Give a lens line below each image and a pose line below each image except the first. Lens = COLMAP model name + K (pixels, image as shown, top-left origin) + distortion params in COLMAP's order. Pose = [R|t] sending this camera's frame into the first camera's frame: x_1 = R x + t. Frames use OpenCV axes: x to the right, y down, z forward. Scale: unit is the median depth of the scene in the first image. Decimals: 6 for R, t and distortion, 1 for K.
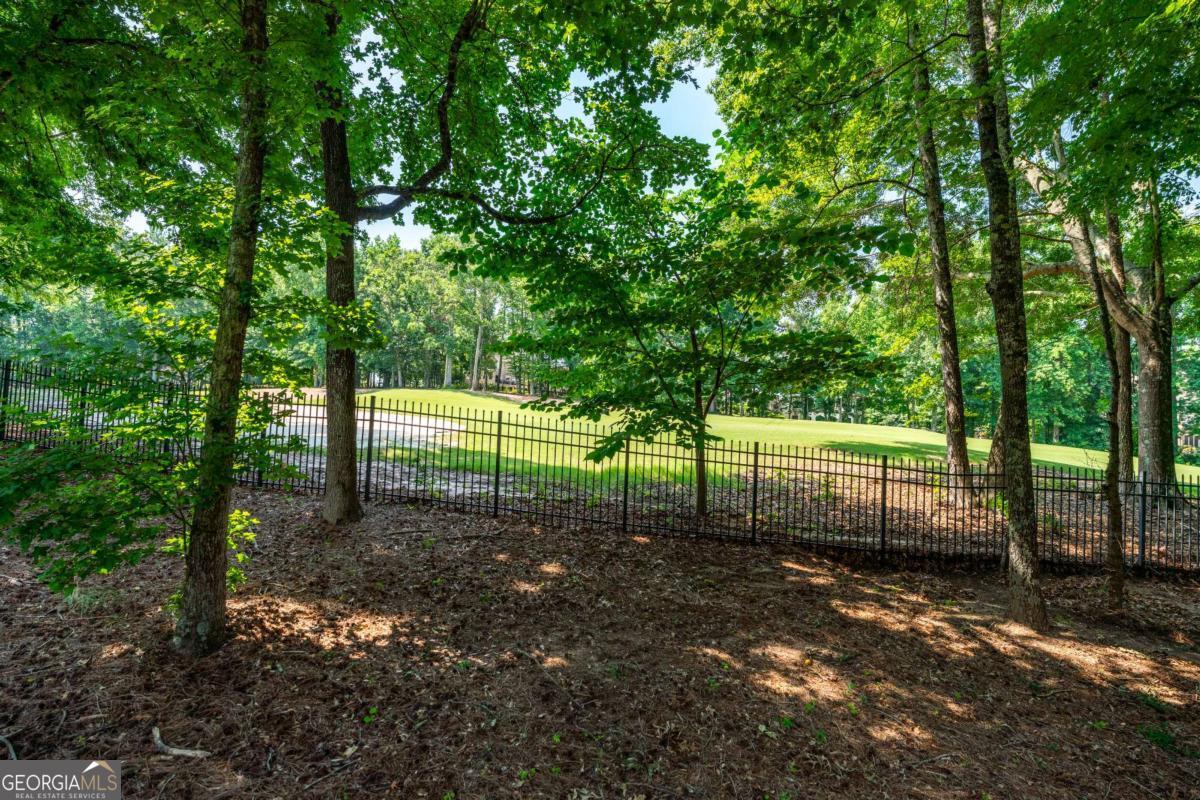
lens RADIAL K [[587.6, 0, 600.7], [0, 587.6, 400.9], [0, 0, 1]] dist [0.000005, -0.000001]
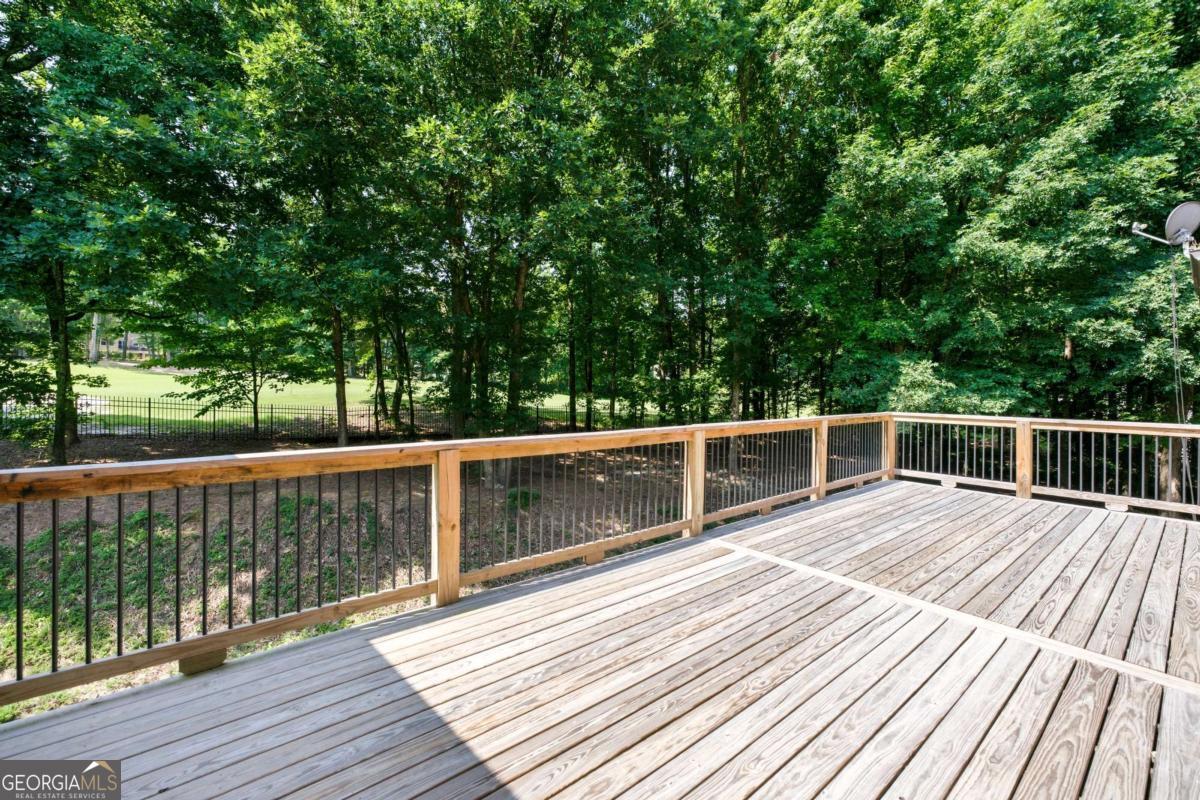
lens RADIAL K [[490.1, 0, 598.0], [0, 490.1, 391.1], [0, 0, 1]] dist [-0.002649, -0.000263]
pose [[0.824832, -0.034363, 0.564332, 0.208190], [0.001820, 0.998307, 0.058129, -0.117486], [-0.565375, -0.046919, 0.823499, -1.628400]]
